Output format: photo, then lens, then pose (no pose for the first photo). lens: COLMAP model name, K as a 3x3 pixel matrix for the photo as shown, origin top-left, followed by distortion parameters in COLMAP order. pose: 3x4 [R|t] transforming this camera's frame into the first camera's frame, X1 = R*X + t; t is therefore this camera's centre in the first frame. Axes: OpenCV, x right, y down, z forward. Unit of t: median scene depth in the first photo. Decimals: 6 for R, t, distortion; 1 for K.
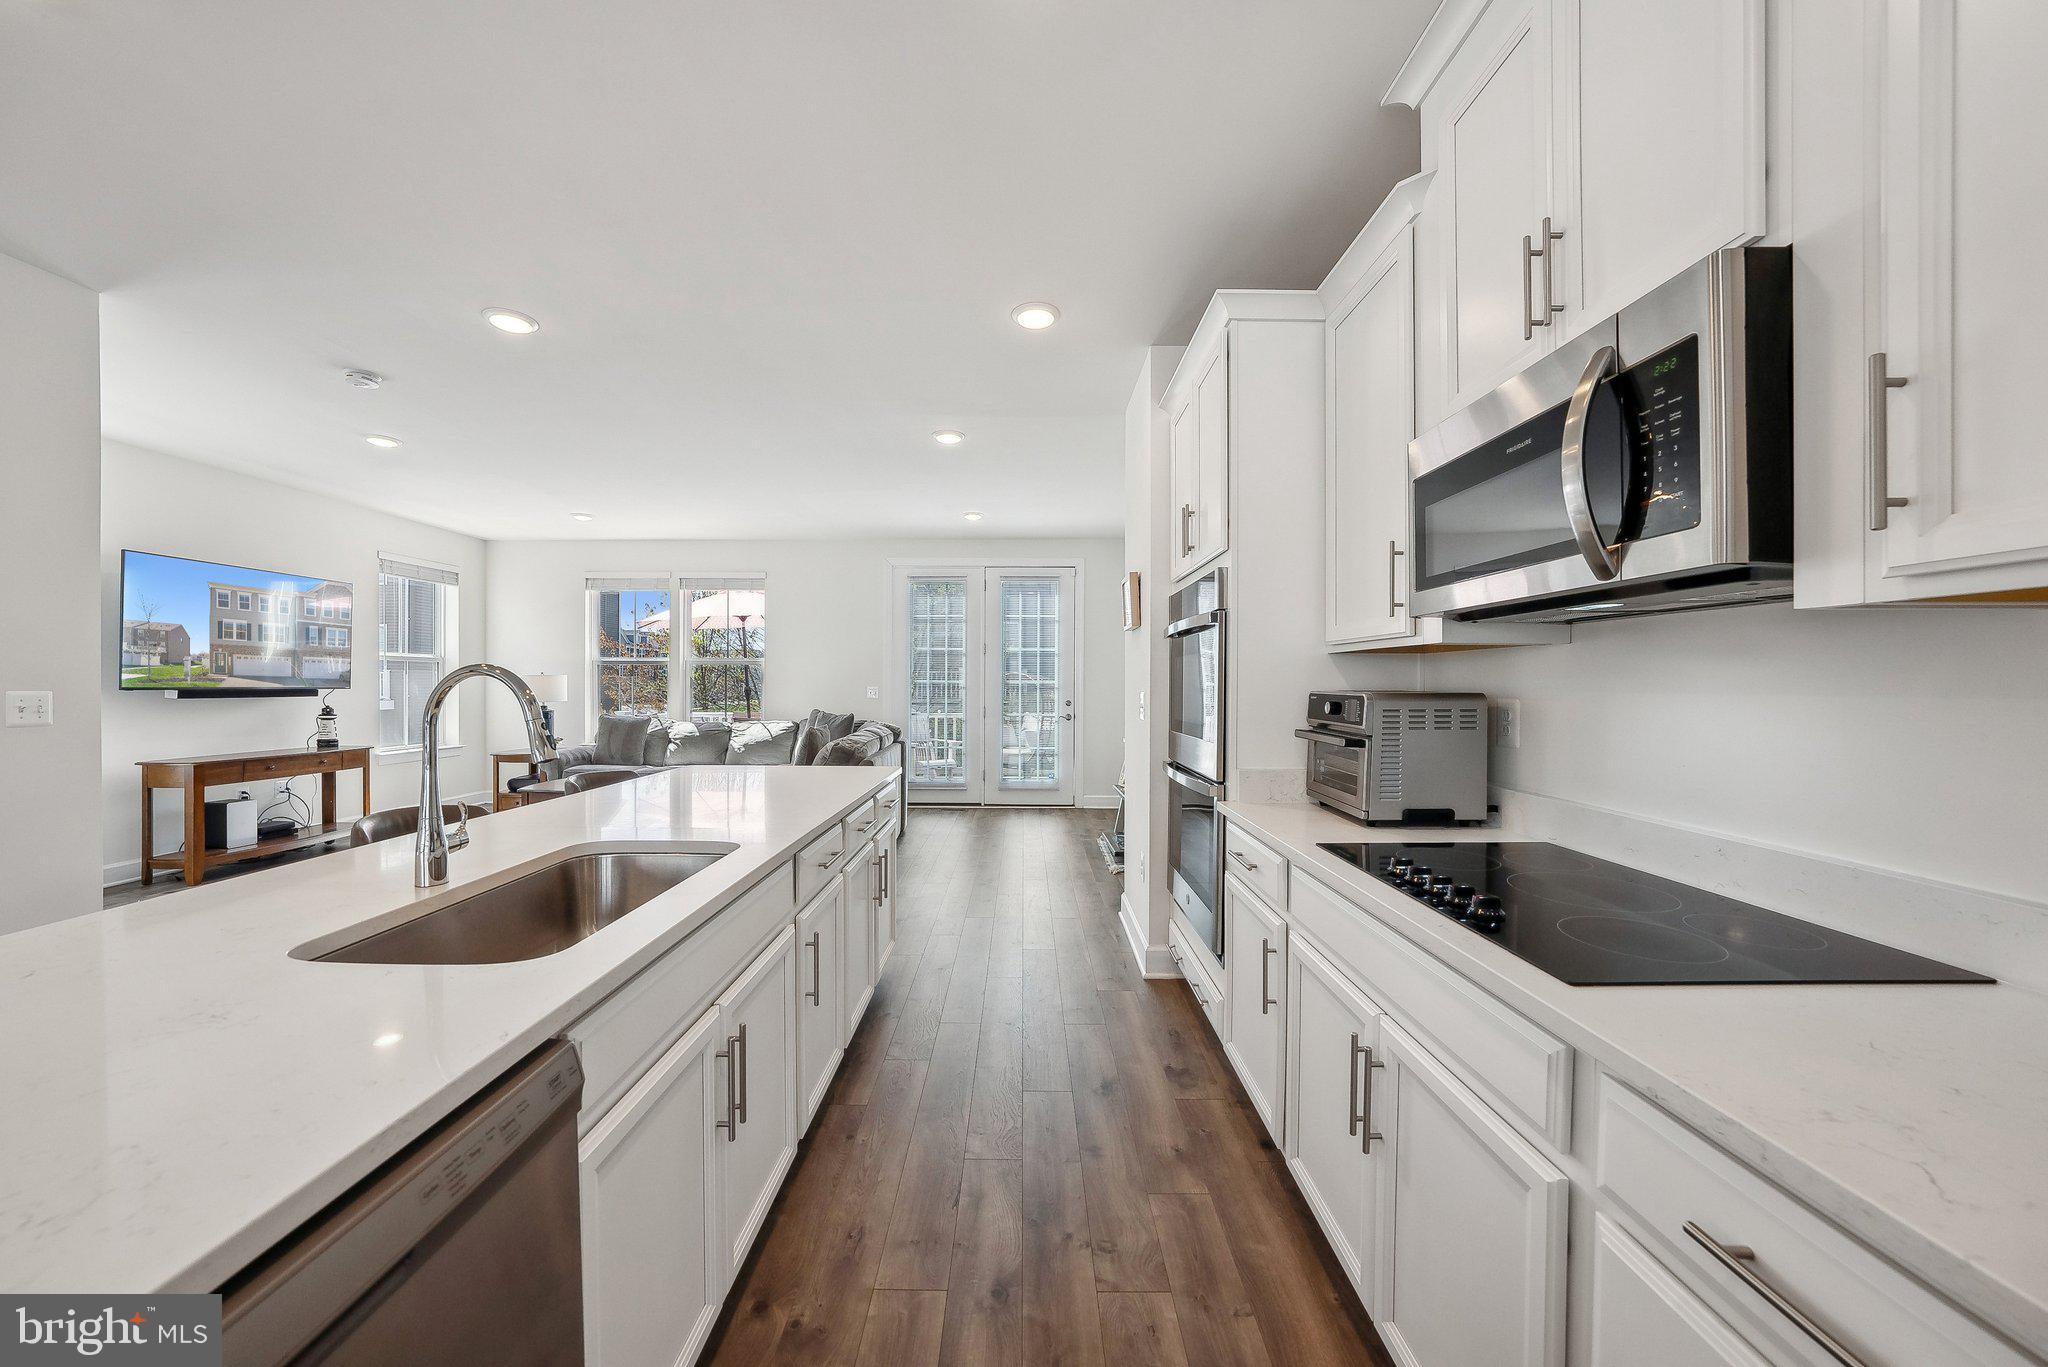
lens RADIAL K [[710.7, 0, 1029.5], [0, 710.7, 685.4], [0, 0, 1]] dist [-0.012125, 0.001342]
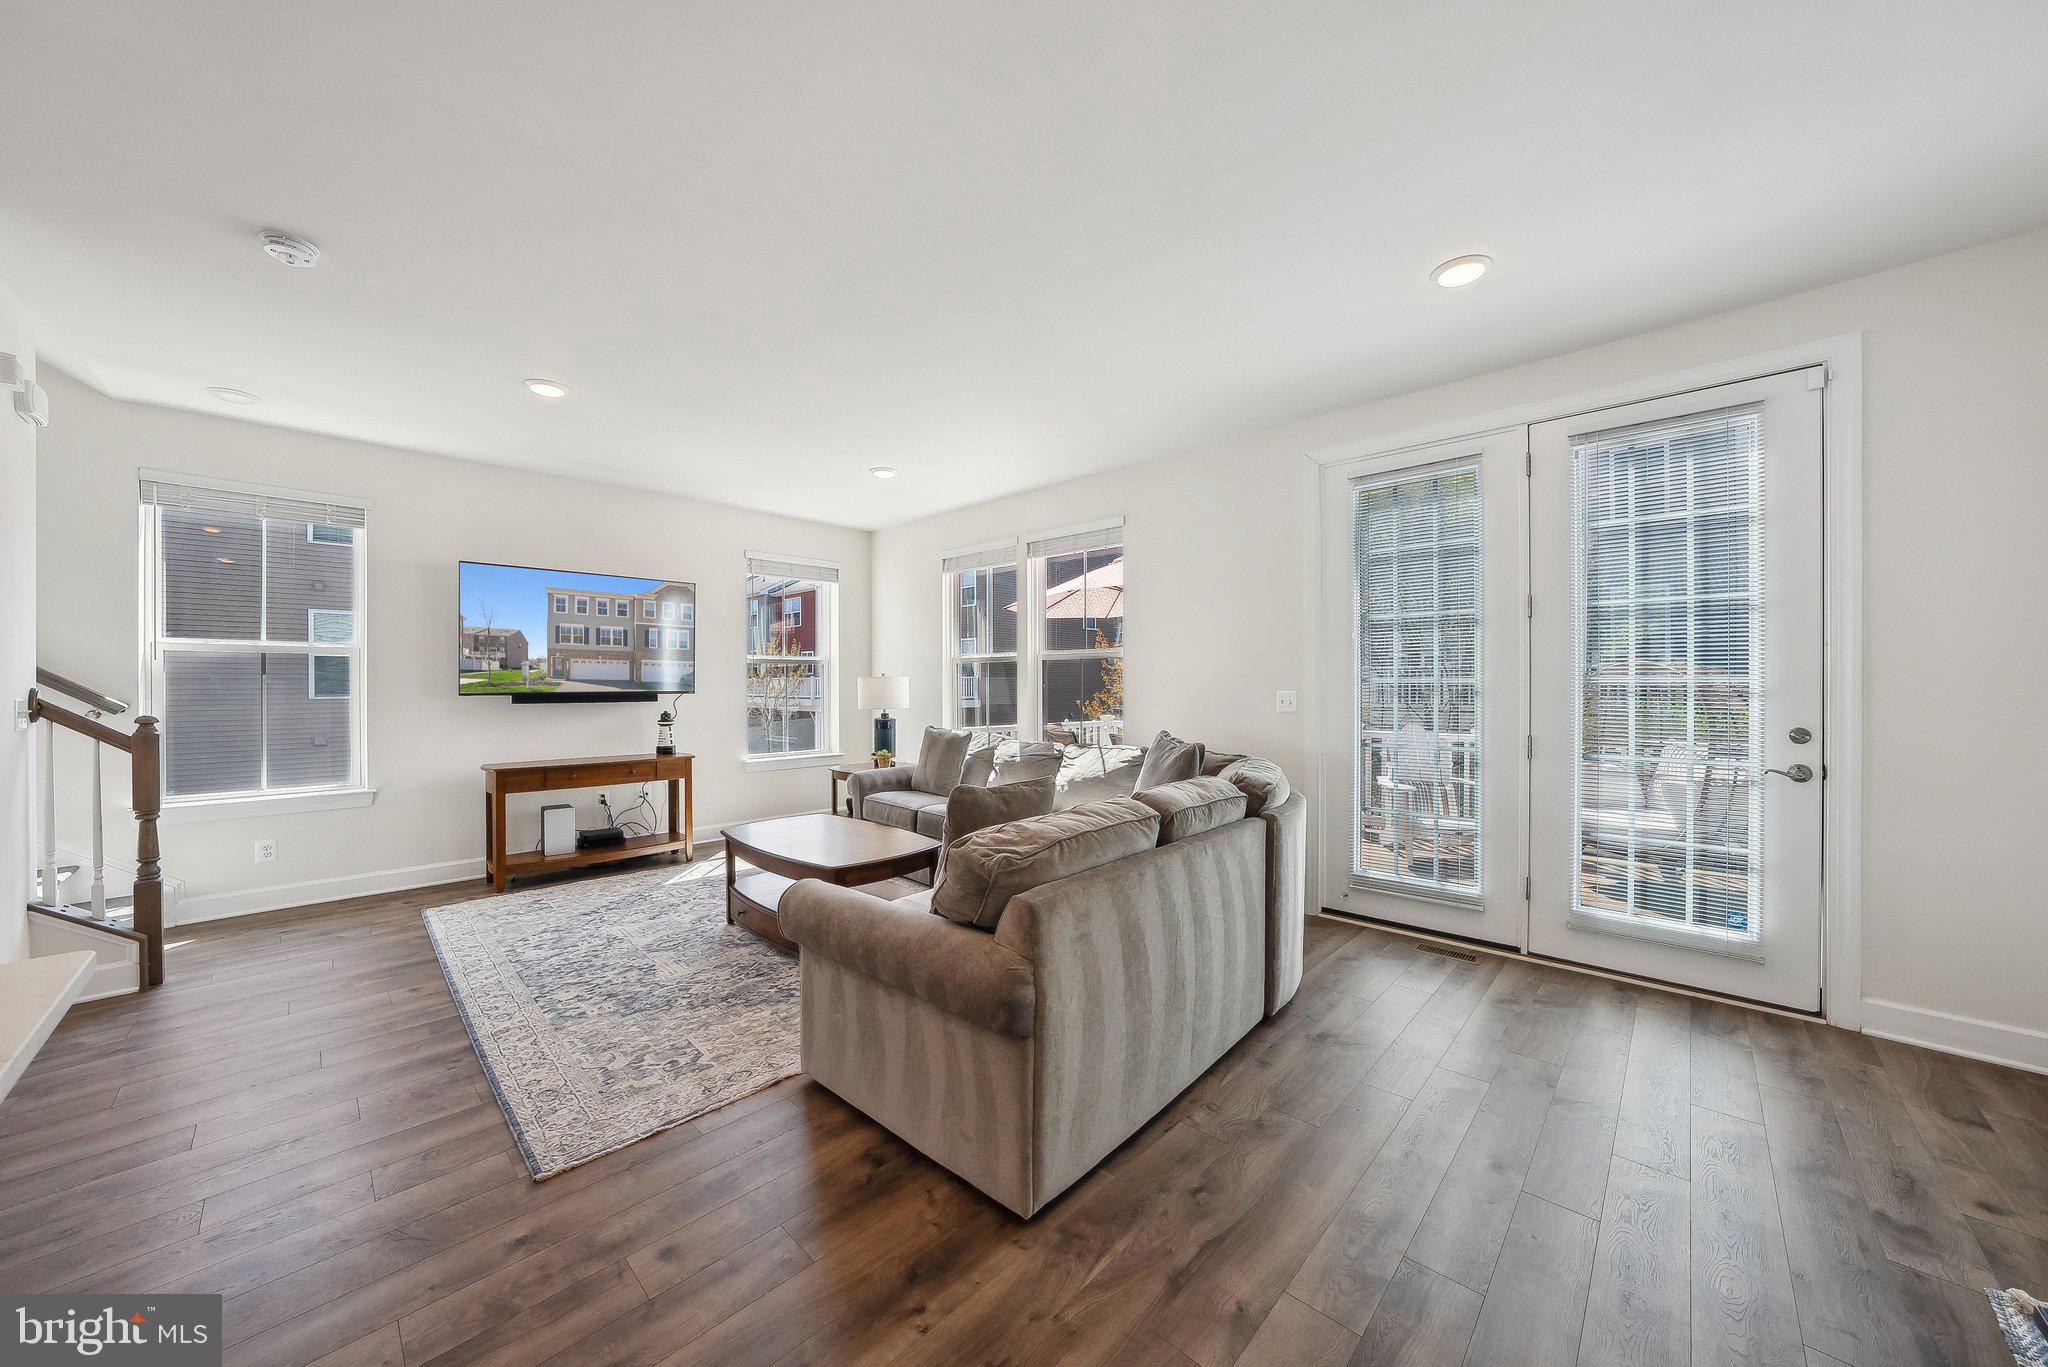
lens RADIAL K [[666.5, 0, 1065.0], [0, 666.5, 685.5], [0, 0, 1]] dist [-0.015619, -0.000018]
pose [[0.720692, -0.004047, -0.693244, 0.021015], [0.001981, 0.999991, -0.003778, -0.001109], [0.693253, 0.001349, 0.720693, 0.743045]]
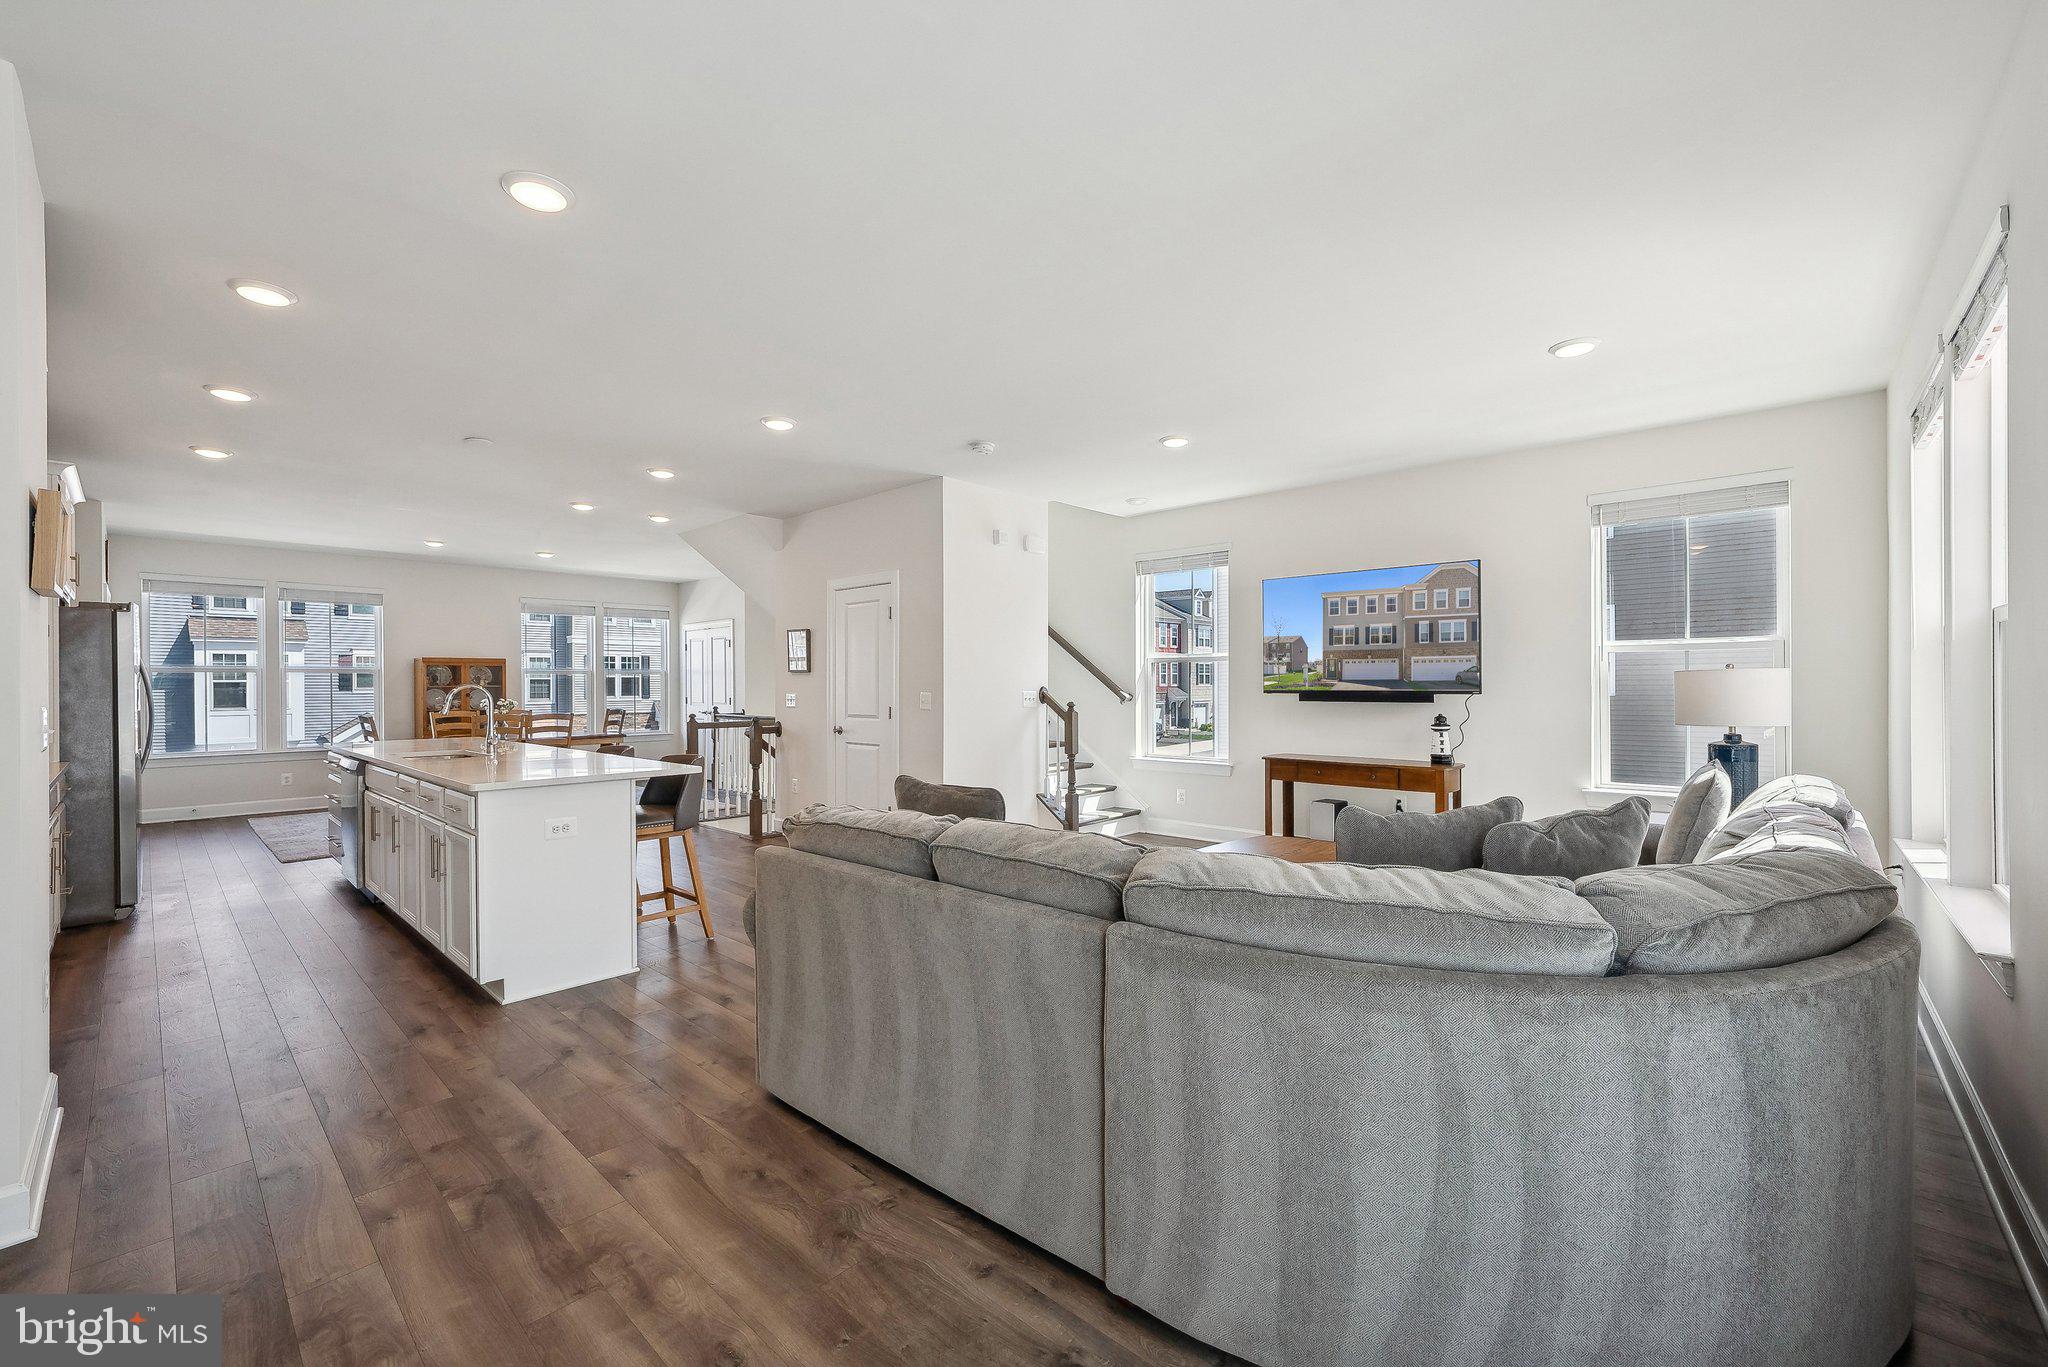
lens RADIAL K [[807.5, 0, 1006.6], [0, 807.5, 686.2], [0, 0, 1]] dist [-0.012476, 0.002917]
pose [[-0.686353, -0.000668, -0.727268, 0.051889], [0.002226, 0.999993, -0.003019, -0.002587], [0.727265, -0.003691, -0.686347, 1.330276]]
